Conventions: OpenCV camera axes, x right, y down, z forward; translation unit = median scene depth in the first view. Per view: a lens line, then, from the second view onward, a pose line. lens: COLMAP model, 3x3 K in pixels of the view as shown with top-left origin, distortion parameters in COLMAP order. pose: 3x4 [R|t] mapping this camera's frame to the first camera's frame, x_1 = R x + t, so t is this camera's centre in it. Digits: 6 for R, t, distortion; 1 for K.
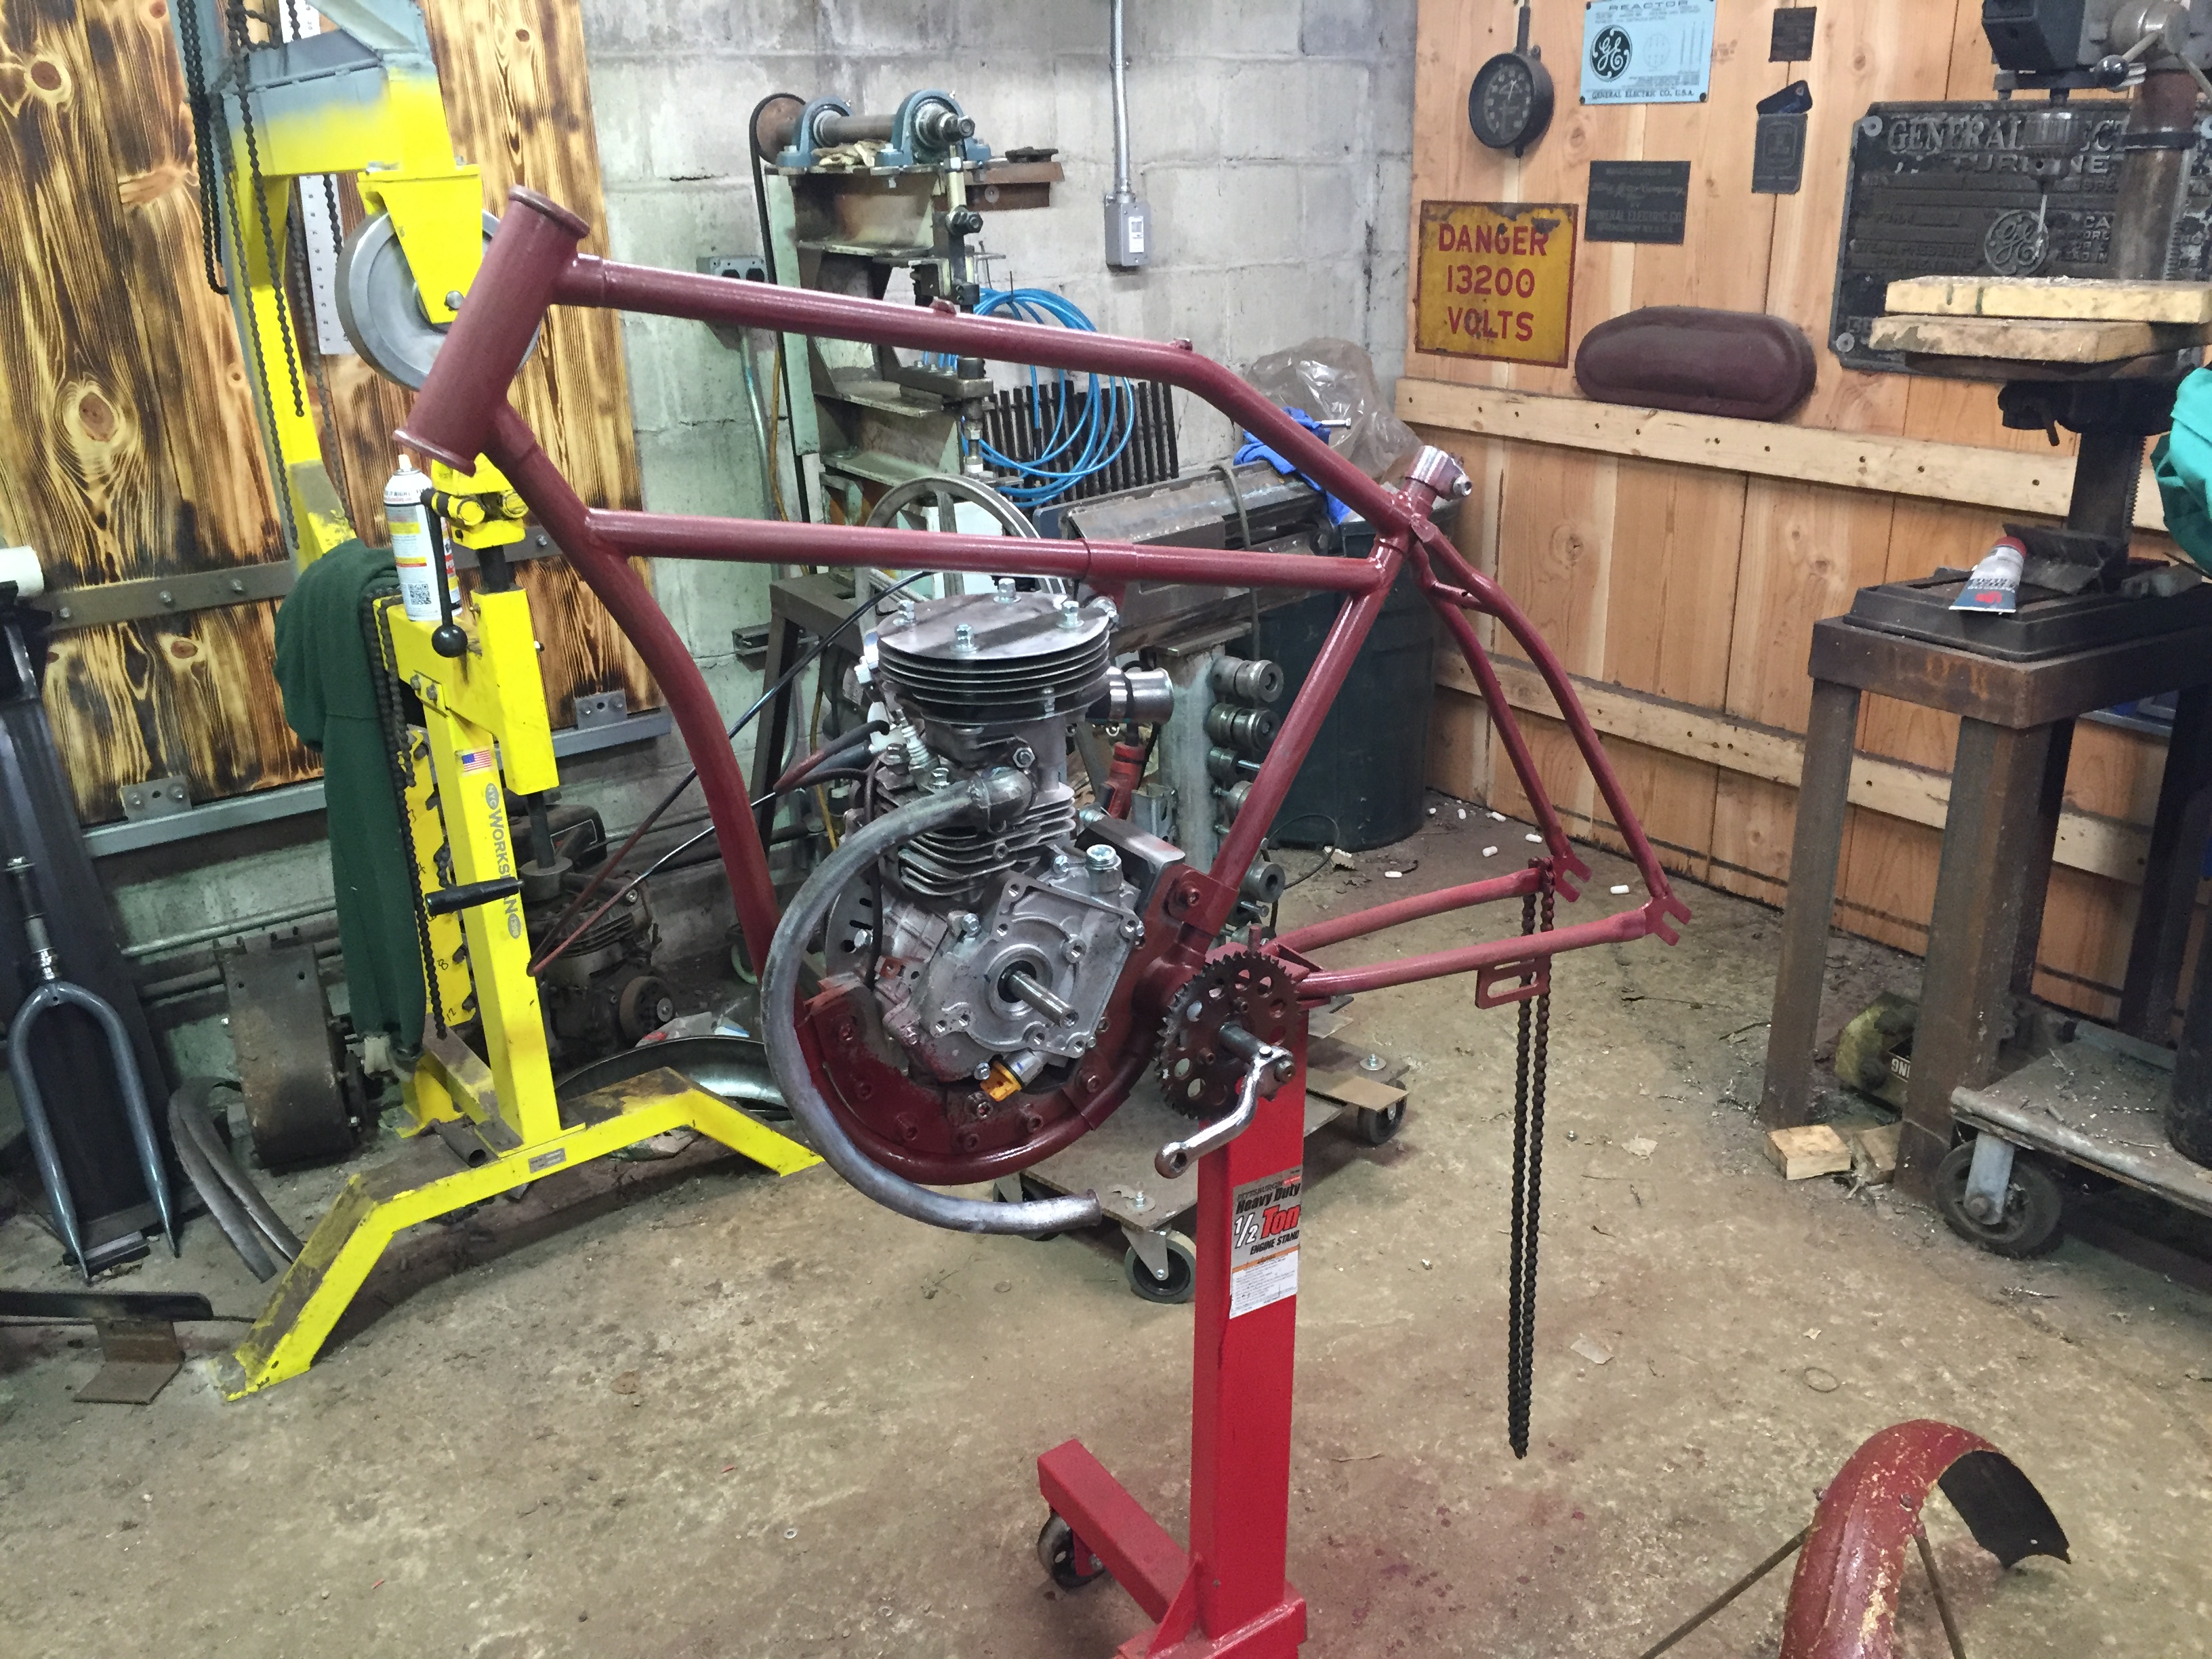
lens RADIAL K [[1825.1, 0, 1106.0], [0, 1825.1, 829.5], [0, 0, 1]] dist [0.076560, -0.099425]
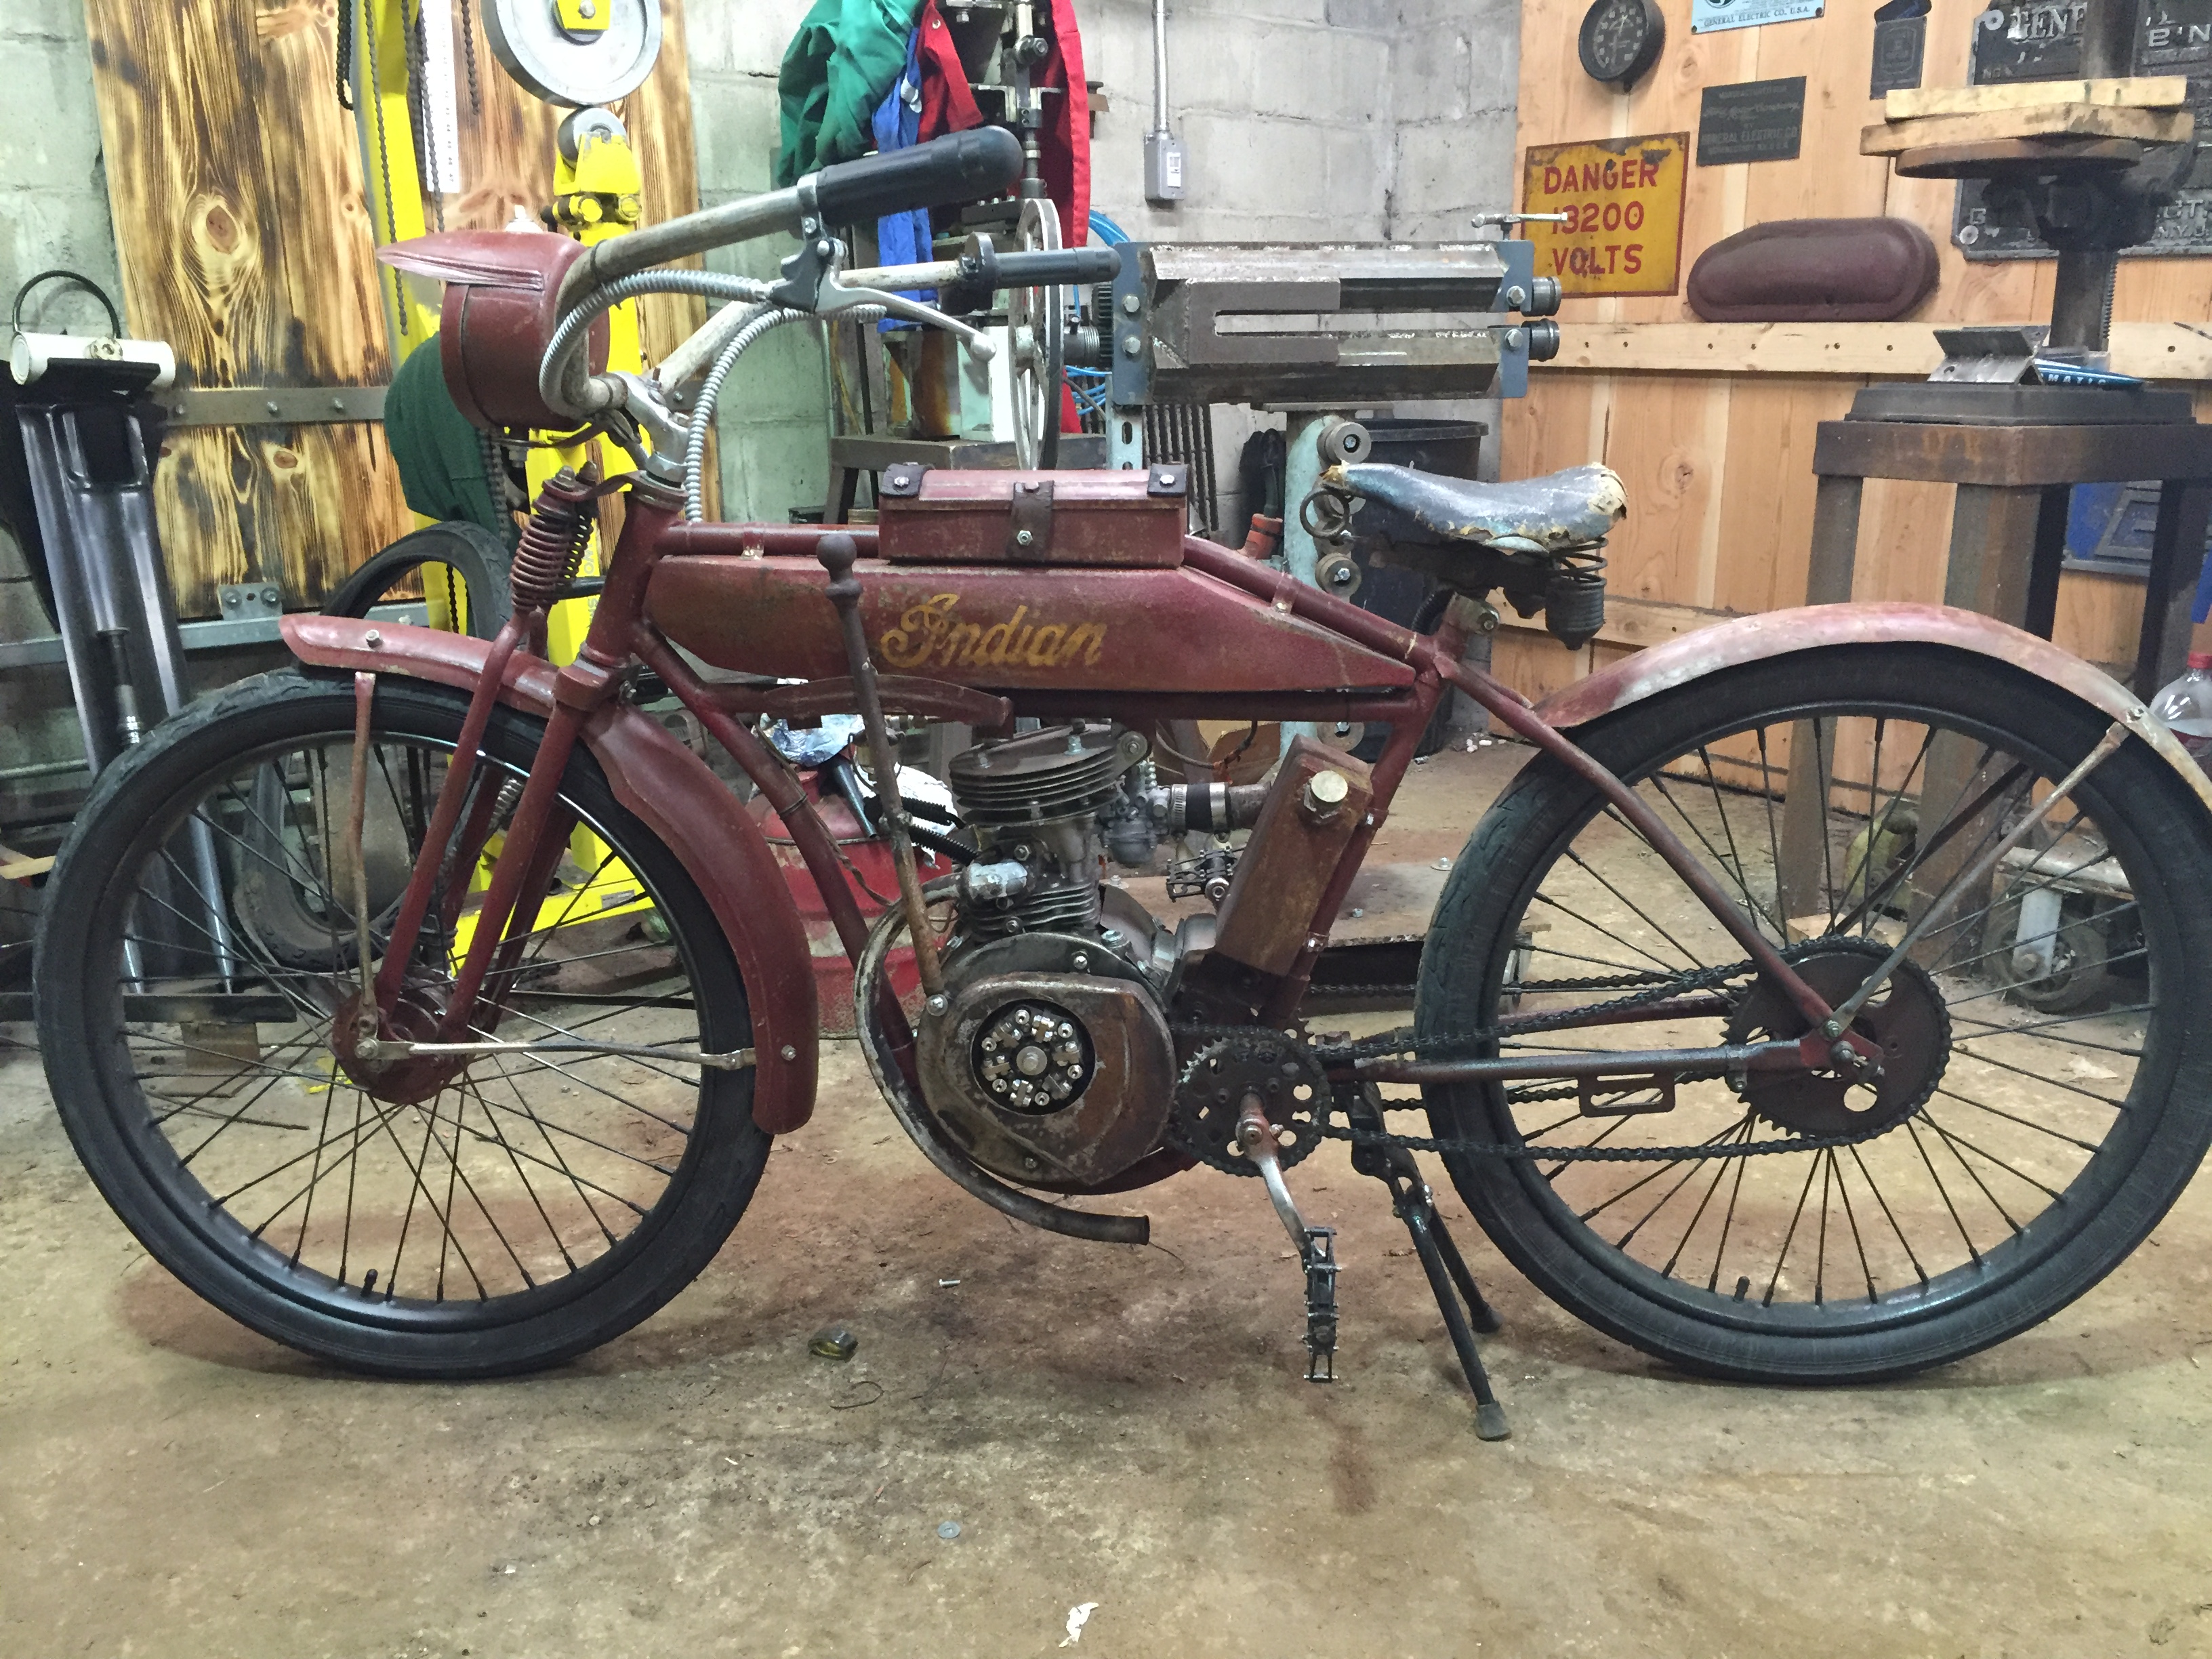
lens RADIAL K [[1825.1, 0, 1106.0], [0, 1825.1, 829.5], [0, 0, 1]] dist [0.076560, -0.099425]
pose [[0.999903, 0.013807, 0.001655, -0.025694], [-0.013583, 0.995233, -0.096573, 0.214524], [-0.002980, 0.096541, 0.995325, -0.040312]]
